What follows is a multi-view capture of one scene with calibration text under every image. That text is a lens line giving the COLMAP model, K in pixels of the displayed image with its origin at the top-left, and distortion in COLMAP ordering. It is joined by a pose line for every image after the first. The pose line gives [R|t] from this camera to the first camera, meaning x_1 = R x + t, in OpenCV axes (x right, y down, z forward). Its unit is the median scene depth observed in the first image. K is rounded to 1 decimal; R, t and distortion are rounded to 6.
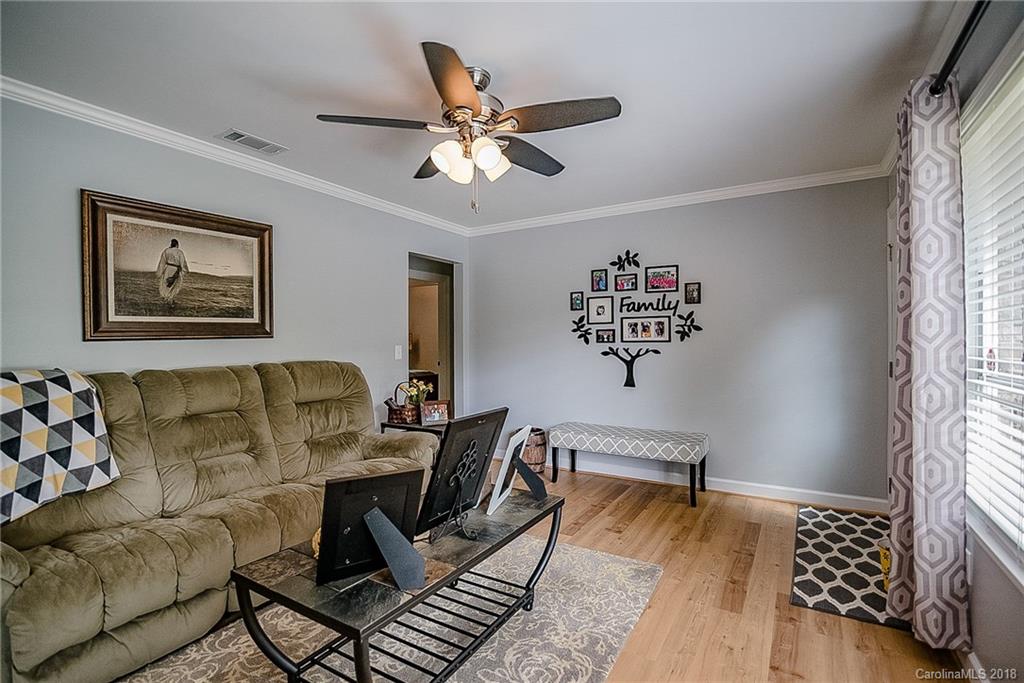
lens RADIAL K [[474.8, 0, 505.7], [0, 474.8, 343.6], [0, 0, 1]] dist [-0.015899, 0.000428]
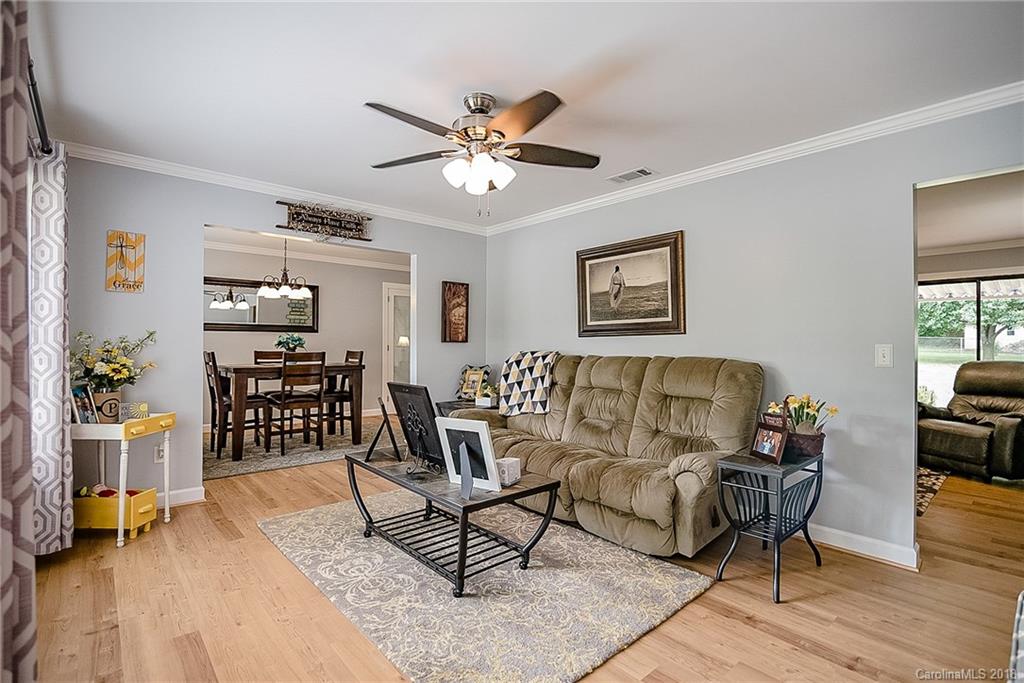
lens RADIAL K [[474.8, 0, 505.7], [0, 474.8, 343.6], [0, 0, 1]] dist [-0.015899, 0.000428]
pose [[-0.291373, -0.003772, -0.956602, 0.502472], [-0.020794, 0.999781, 0.002391, 0.011908], [0.956384, 0.020588, -0.291387, 0.711660]]
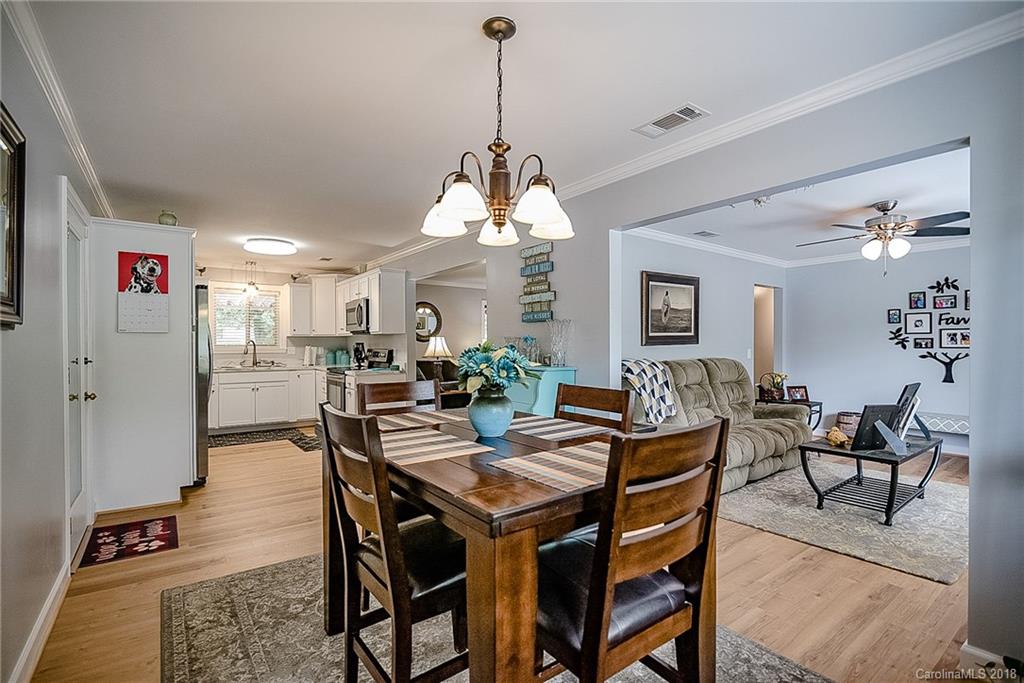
lens RADIAL K [[474.8, 0, 505.7], [0, 474.8, 343.6], [0, 0, 1]] dist [-0.015899, 0.000428]
pose [[0.931125, 0.004400, -0.364673, -0.396874], [-0.007082, 0.999957, -0.006017, 0.001042], [0.364631, 0.008186, 0.931116, -0.628099]]
